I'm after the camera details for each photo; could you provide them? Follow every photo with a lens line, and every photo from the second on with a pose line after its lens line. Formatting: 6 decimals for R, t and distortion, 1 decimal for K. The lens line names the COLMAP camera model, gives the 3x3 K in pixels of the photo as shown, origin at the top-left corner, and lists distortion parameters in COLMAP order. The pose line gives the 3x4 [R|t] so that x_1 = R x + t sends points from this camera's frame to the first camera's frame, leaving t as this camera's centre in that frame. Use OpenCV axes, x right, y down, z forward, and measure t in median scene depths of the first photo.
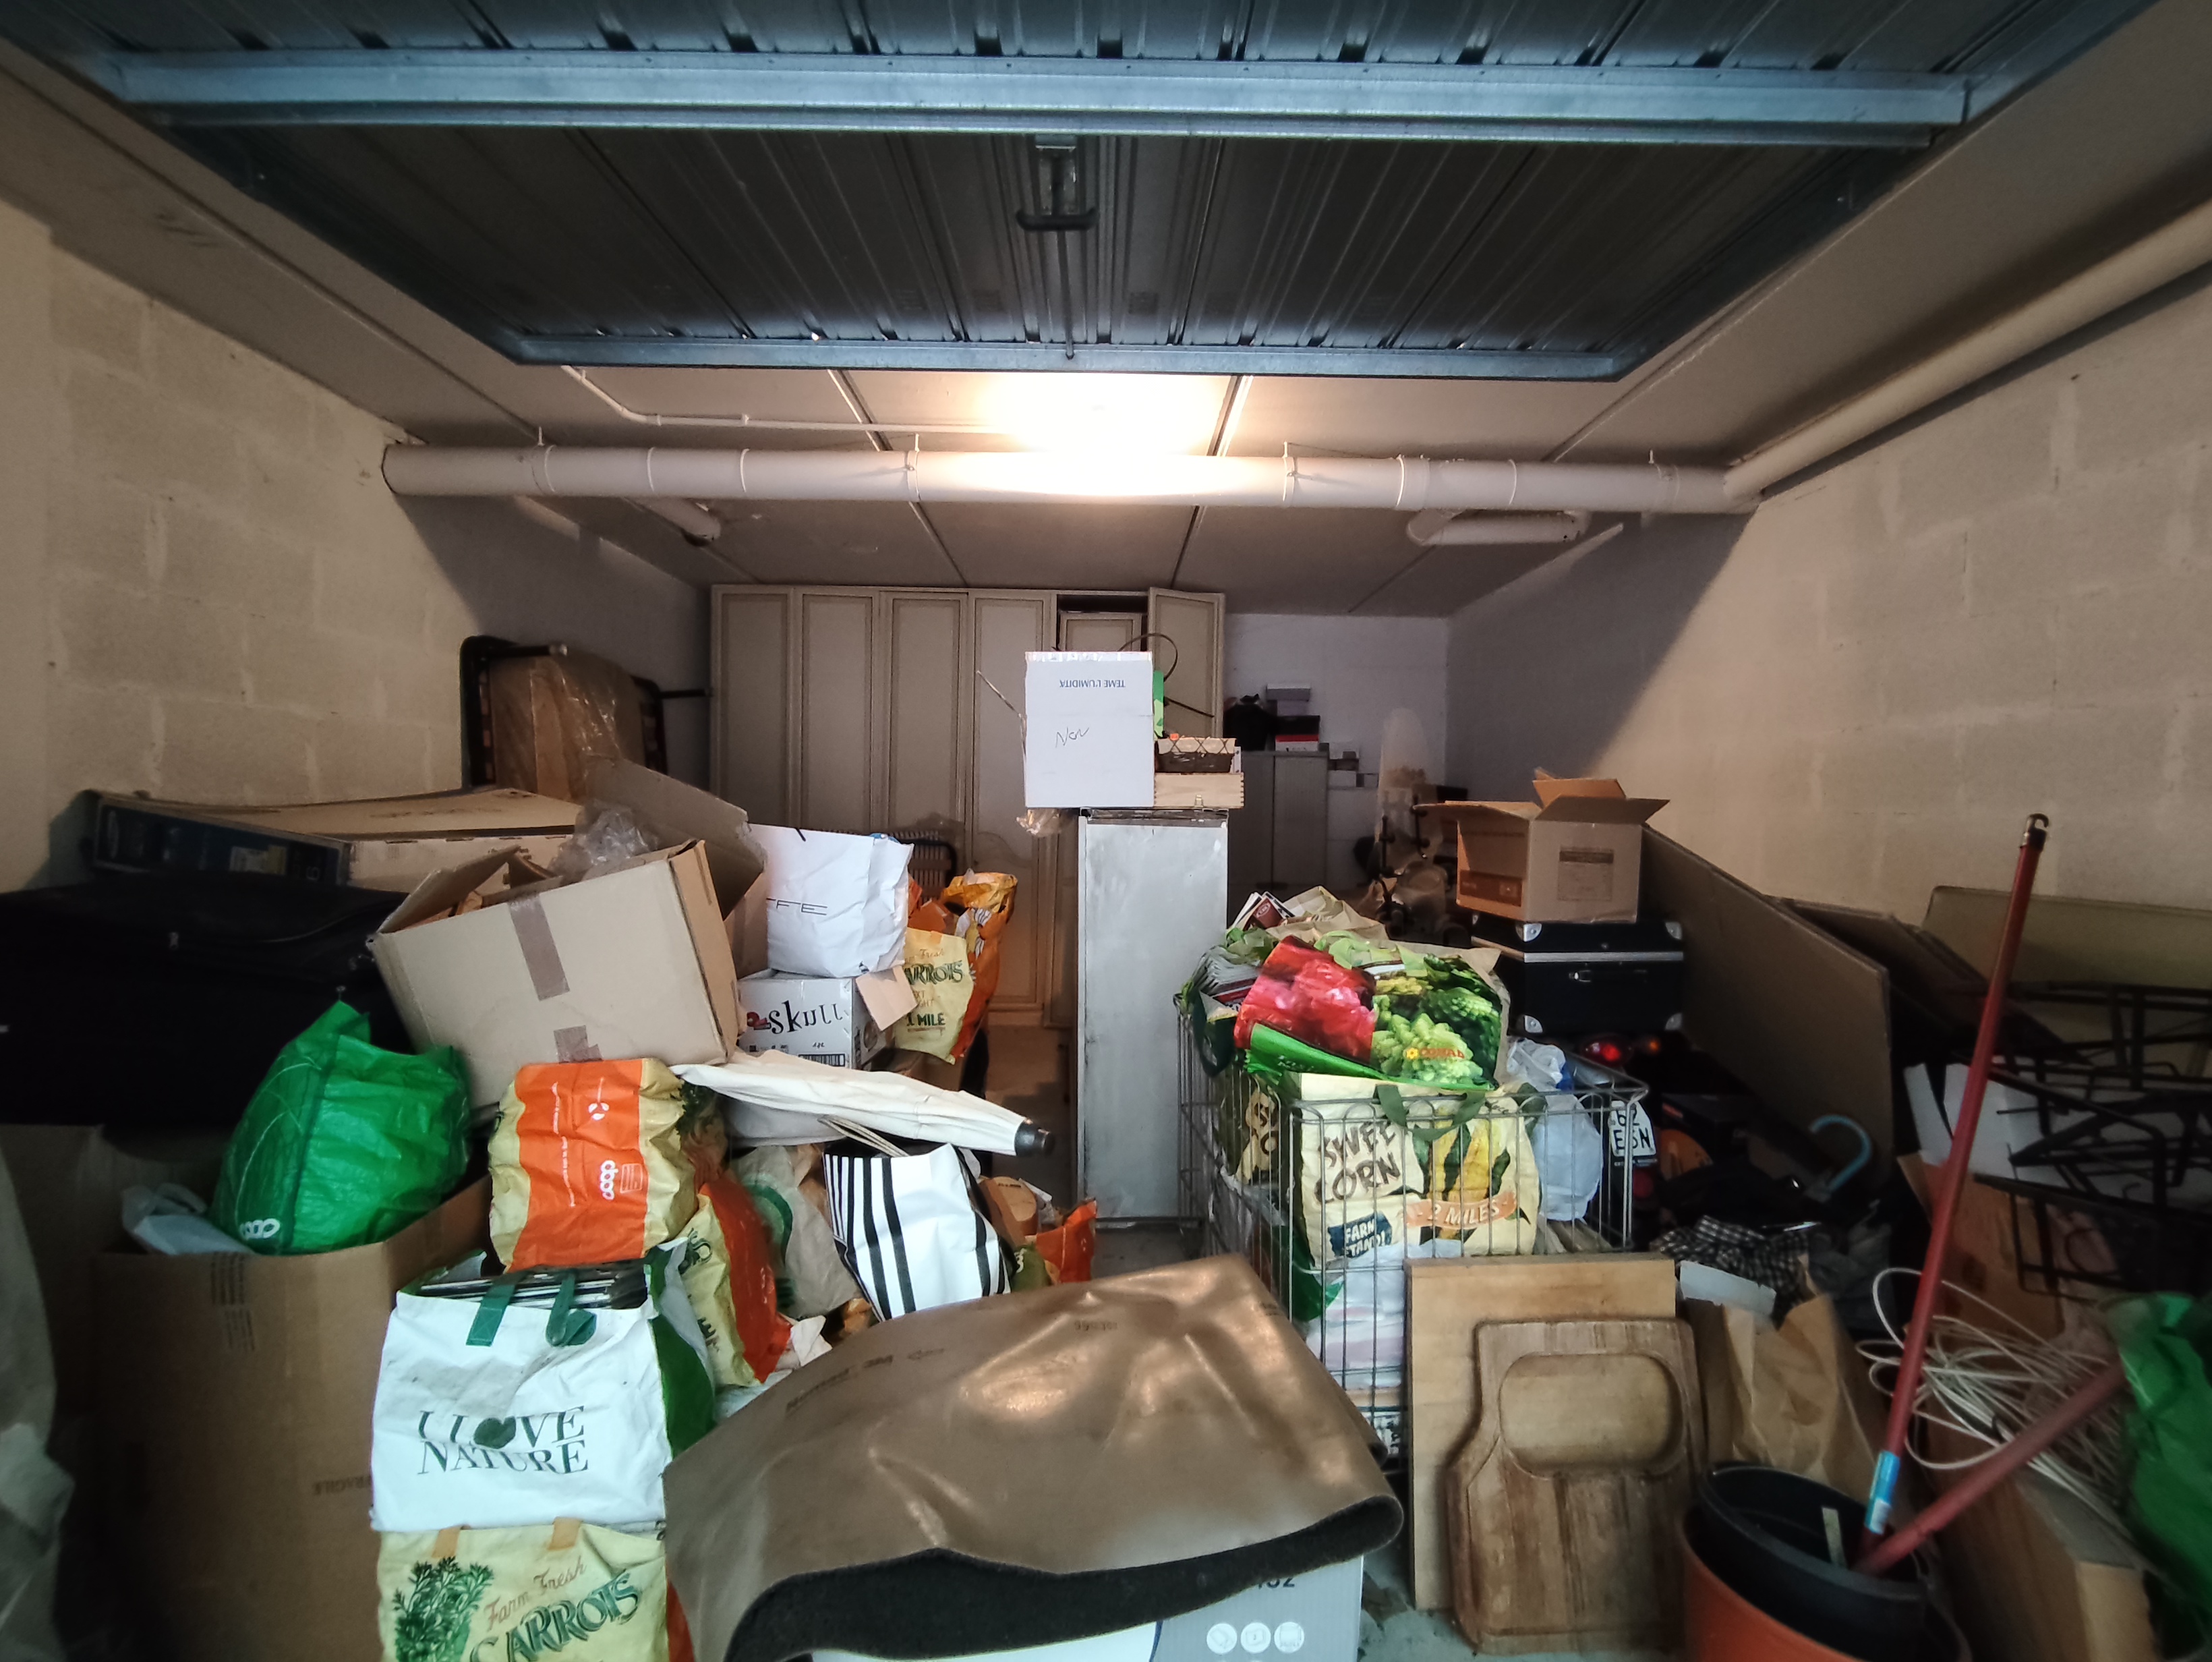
lens RADIAL K [[966.5, 0, 1112.8], [0, 966.5, 818.9], [0, 0, 1]] dist [-0.001636, 0.002390]
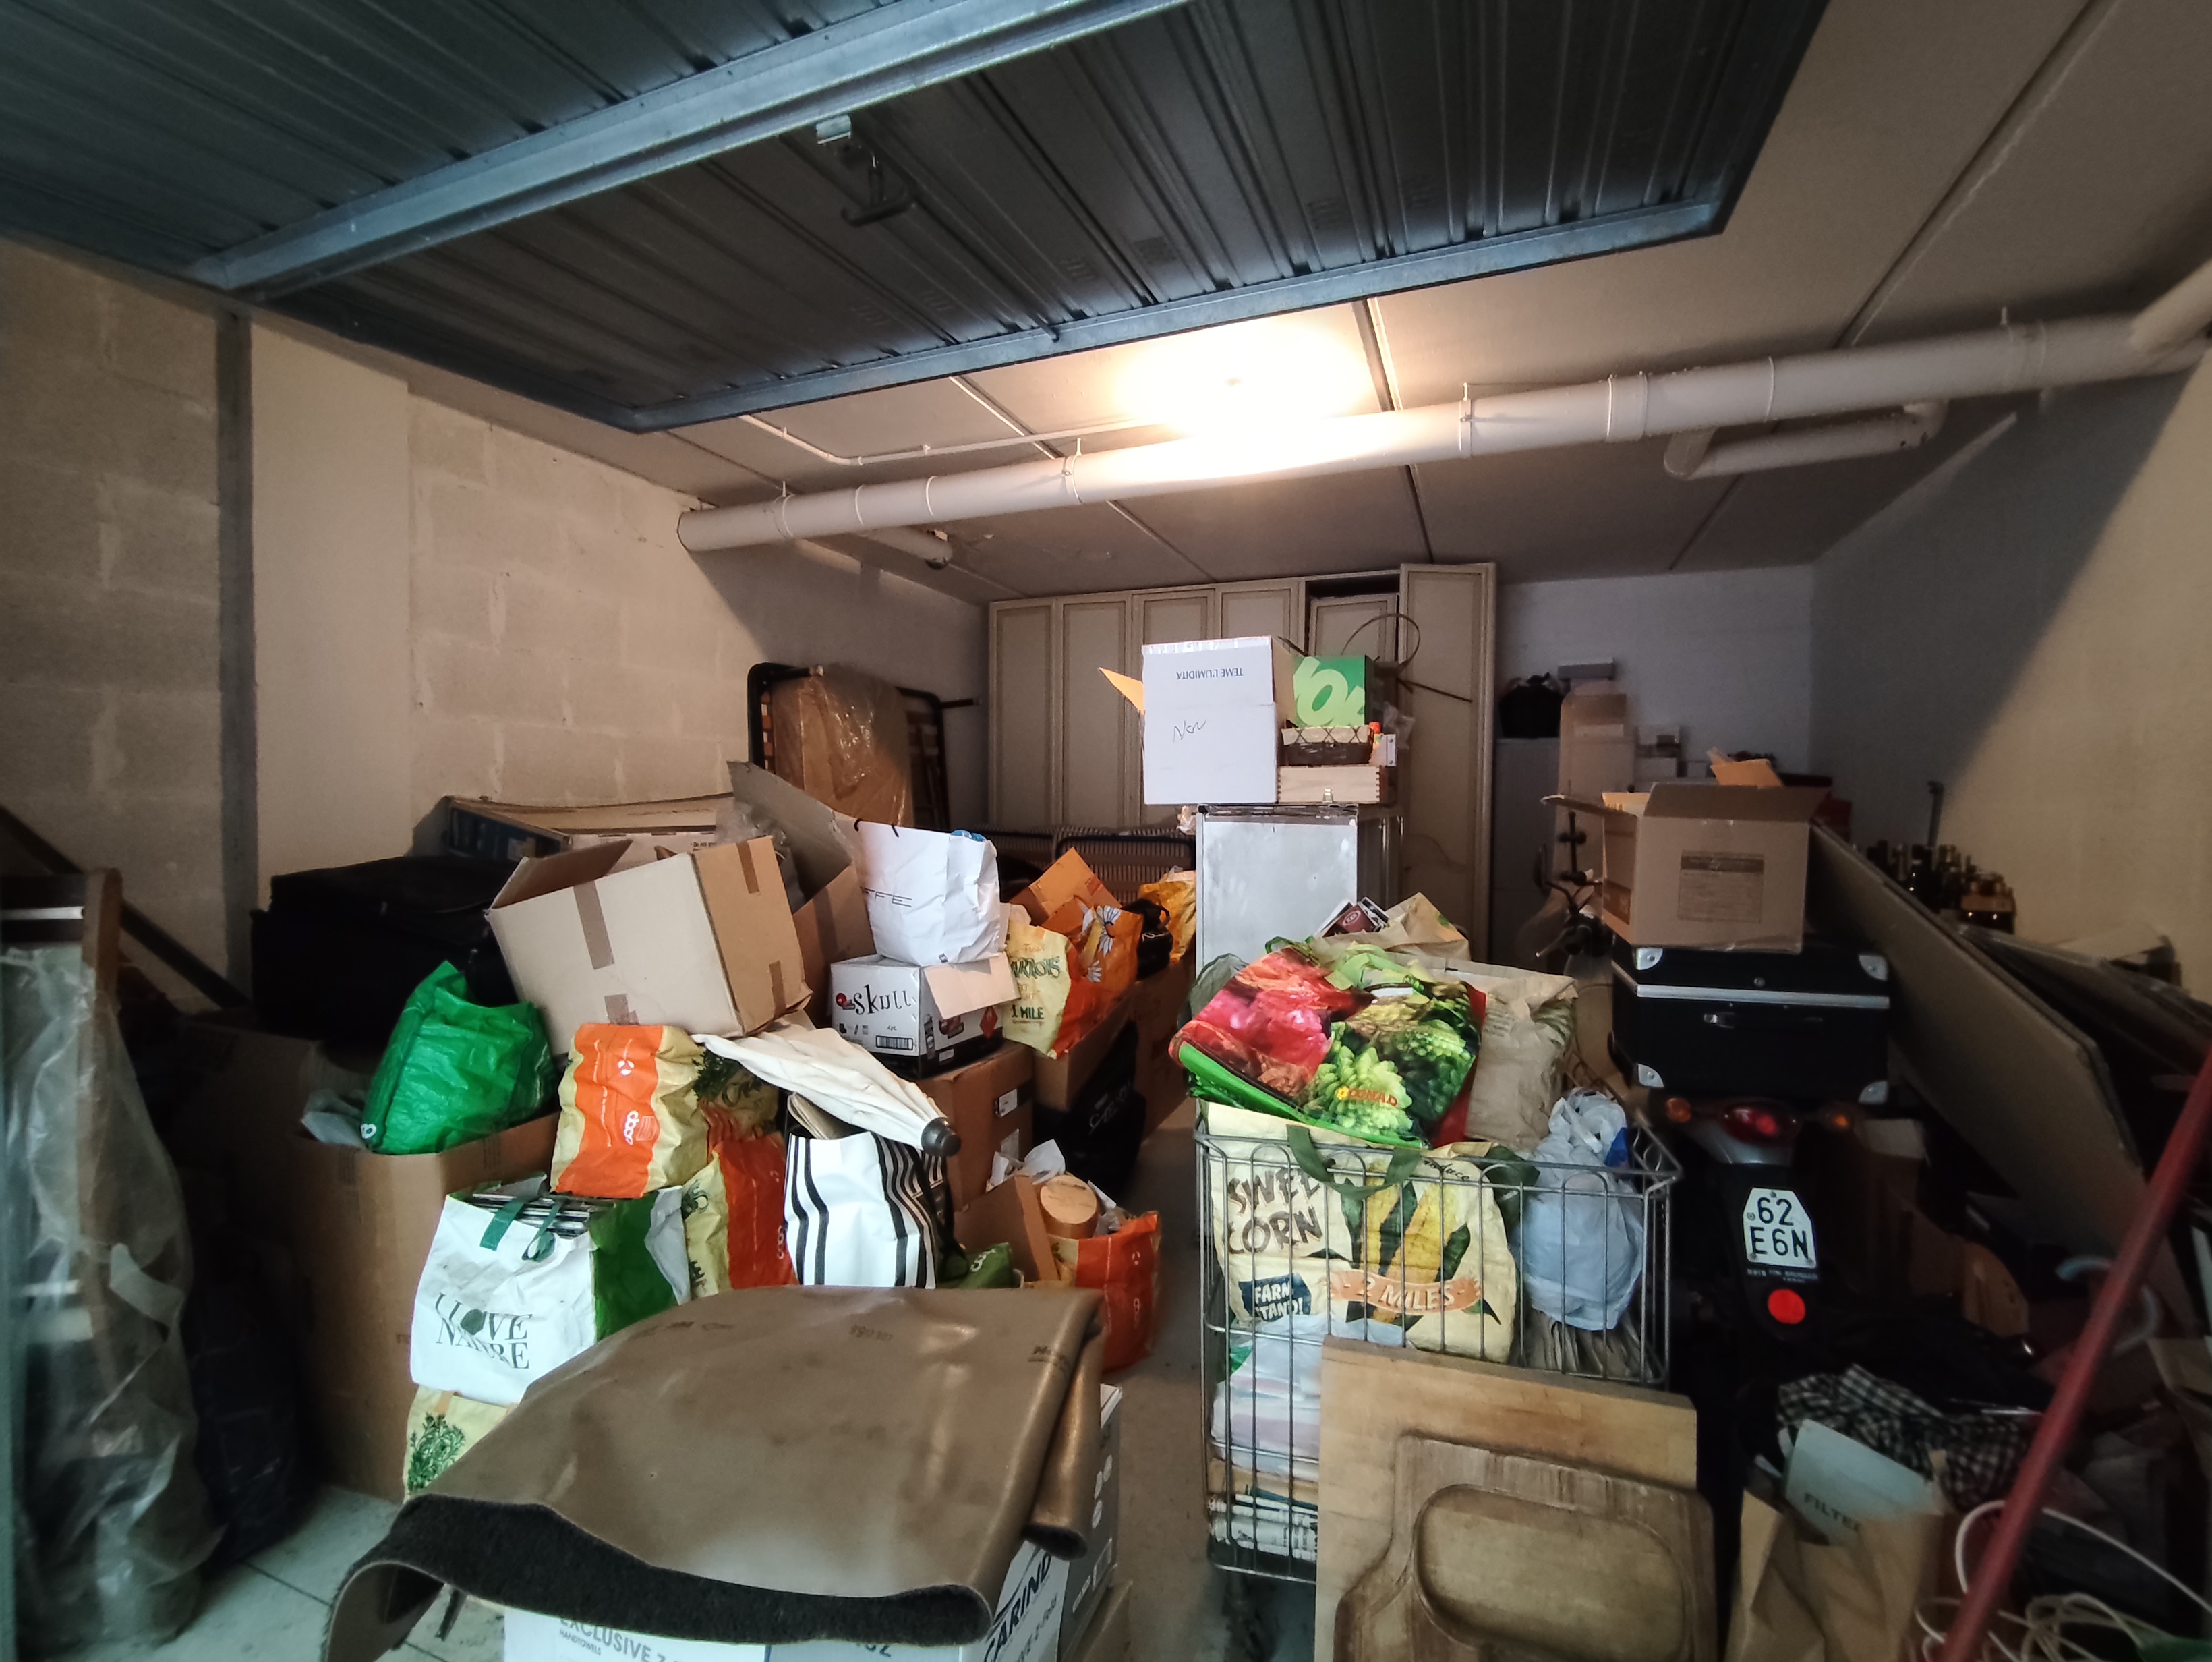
lens RADIAL K [[966.5, 0, 1114.5], [0, 966.5, 819.5], [0, 0, 1]] dist [-0.001636, 0.002390]
pose [[0.924227, -0.000498, -0.381843, 0.372000], [0.001832, 0.999993, 0.003132, 0.000954], [0.381839, -0.003594, 0.924222, 0.122206]]
